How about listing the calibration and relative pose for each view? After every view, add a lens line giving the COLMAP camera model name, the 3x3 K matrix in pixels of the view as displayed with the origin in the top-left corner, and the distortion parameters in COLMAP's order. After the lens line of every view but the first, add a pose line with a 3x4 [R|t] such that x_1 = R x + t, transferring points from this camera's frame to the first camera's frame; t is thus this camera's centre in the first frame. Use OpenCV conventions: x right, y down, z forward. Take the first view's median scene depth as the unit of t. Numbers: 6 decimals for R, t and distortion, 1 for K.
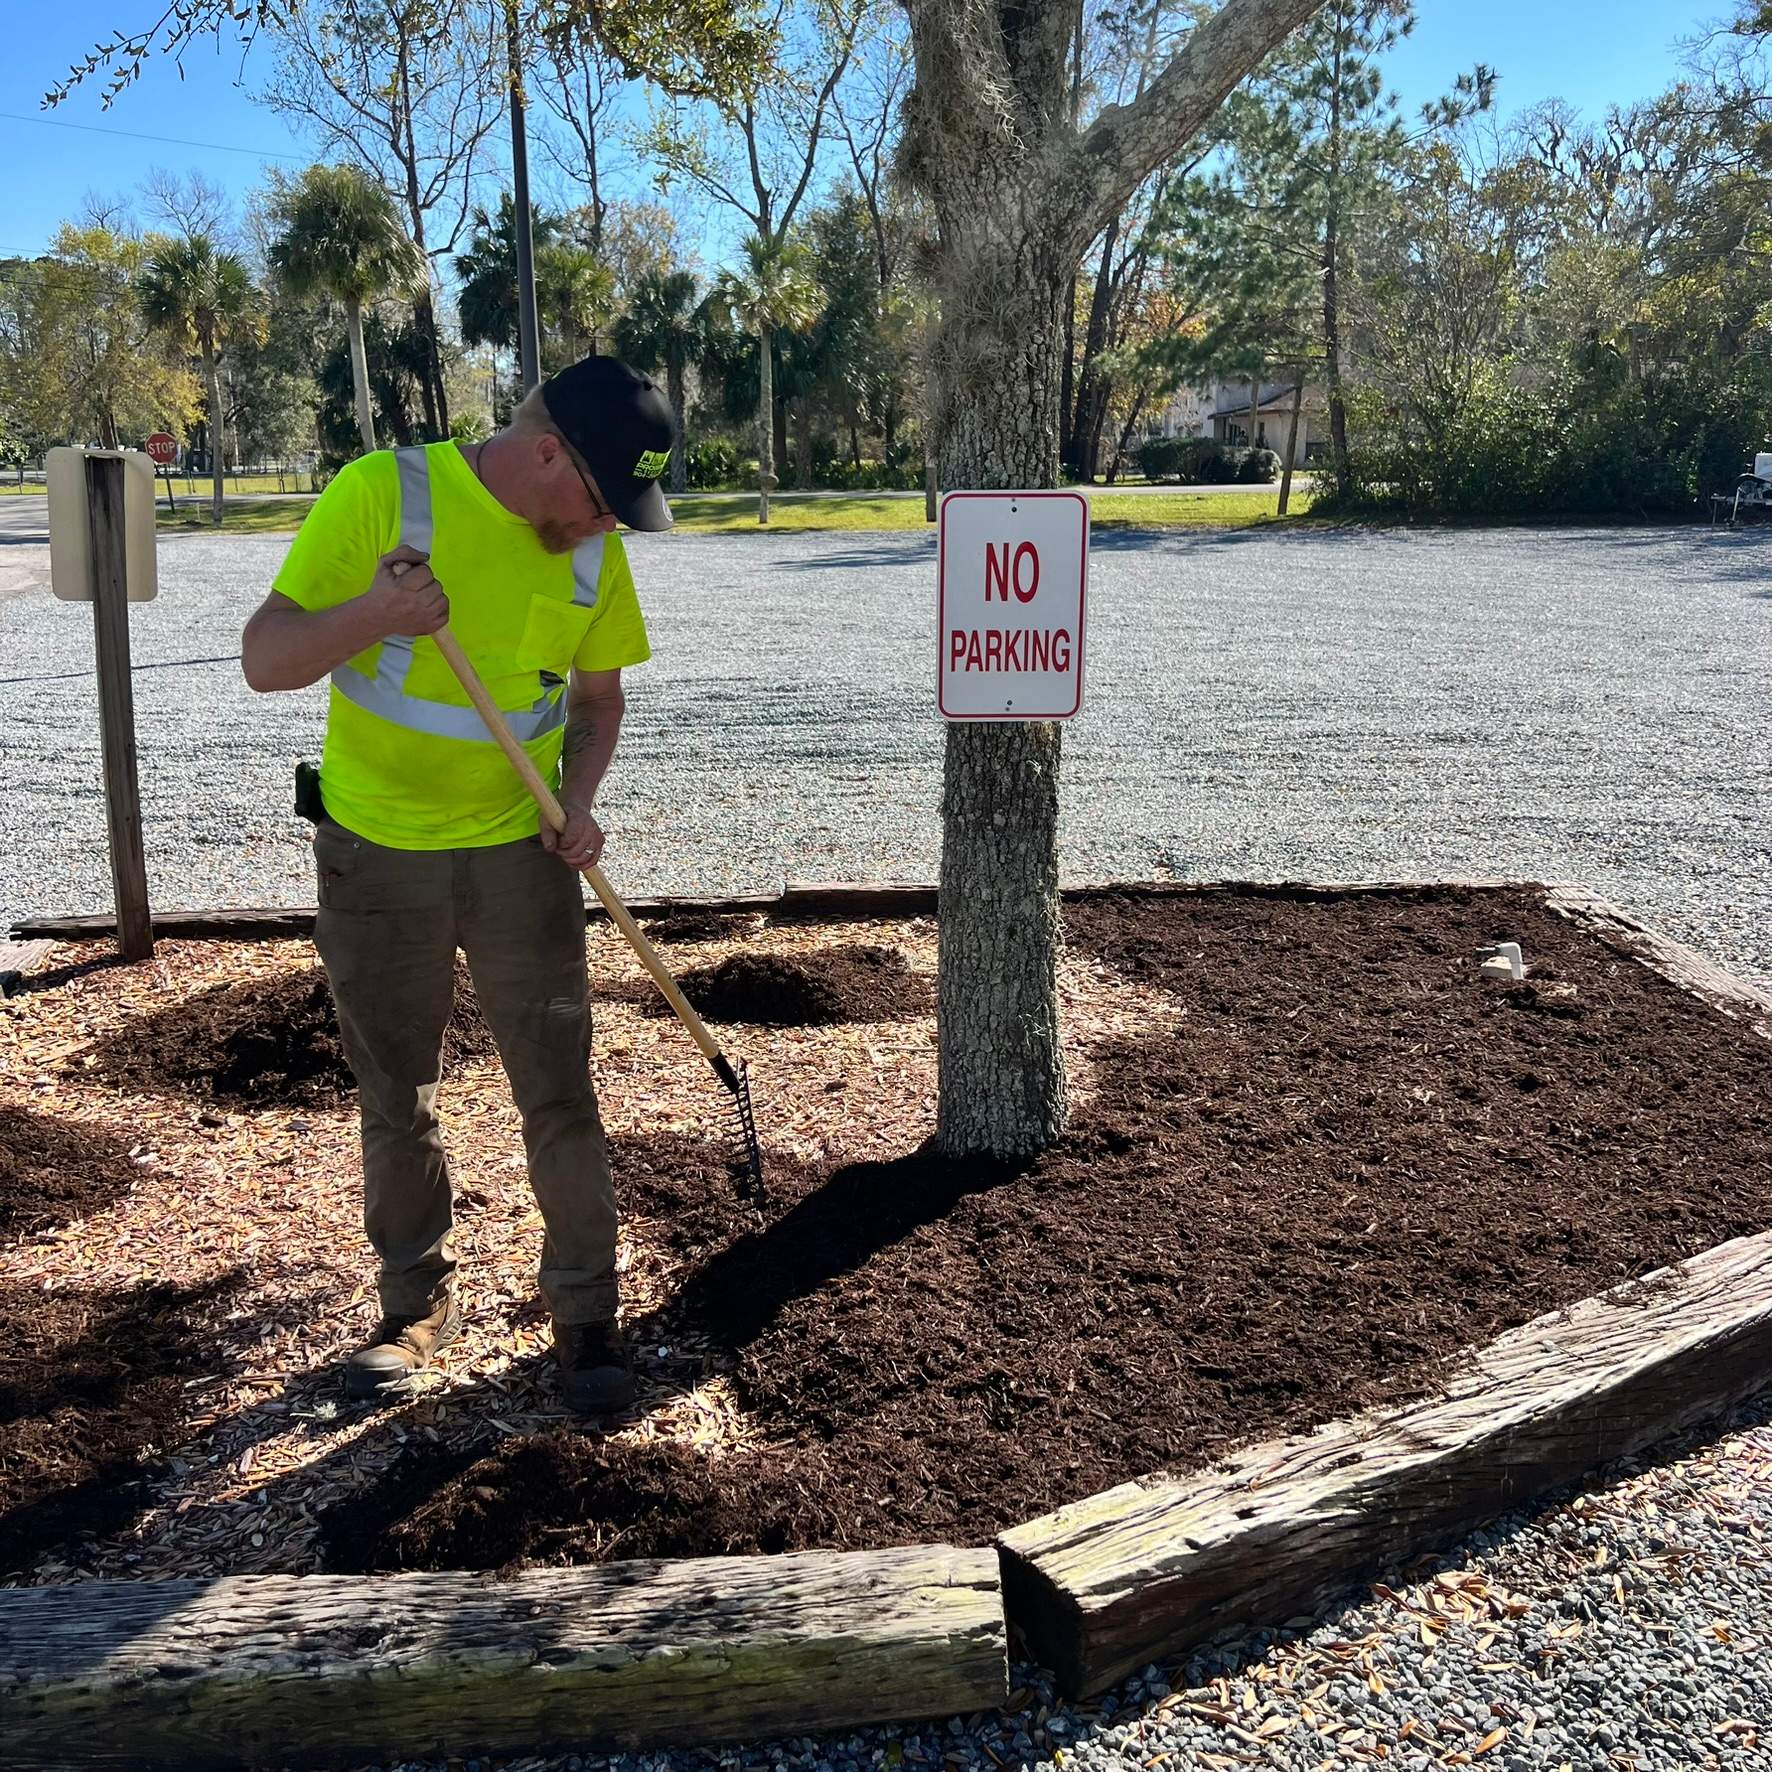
lens RADIAL K [[1916.7, 0, 892.0], [0, 1916.7, 964.5], [0, 0, 1]] dist [0.056350, -0.061530]
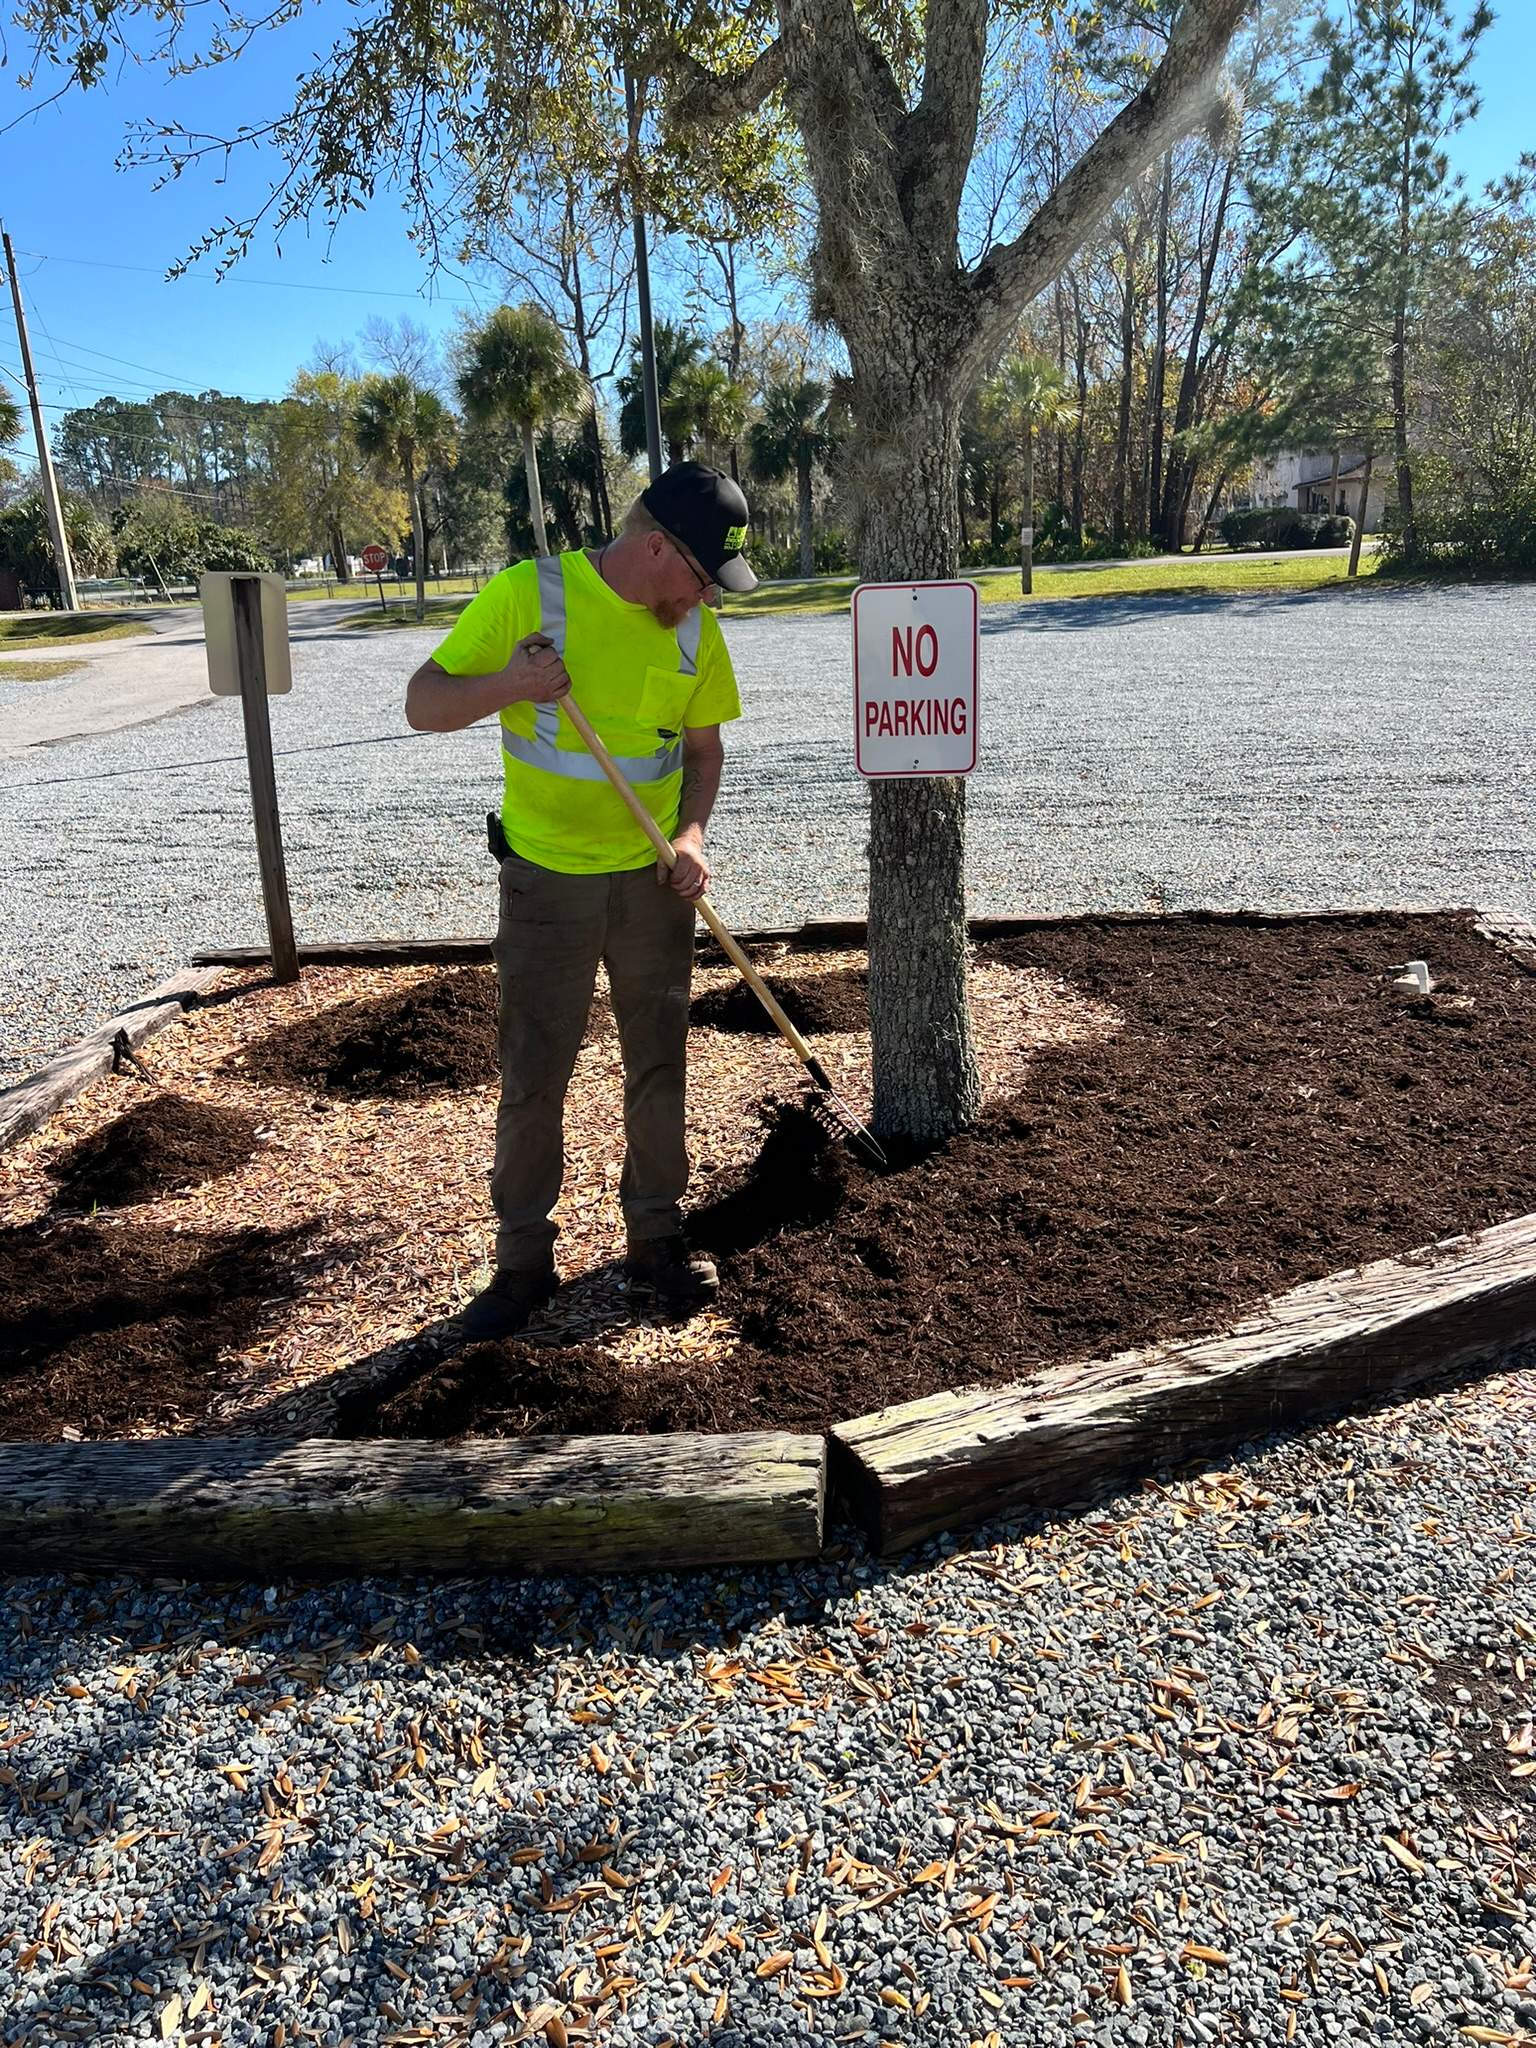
lens RADIAL K [[1657.7, 0, 760.7], [0, 1657.7, 1071.3], [0, 0, 1]] dist [0.072532, -0.074741]
pose [[0.989865, 0.003881, -0.141959, 0.105268], [0.003021, 0.998825, 0.048371, 0.006323], [0.141980, -0.048310, 0.988690, -0.048834]]
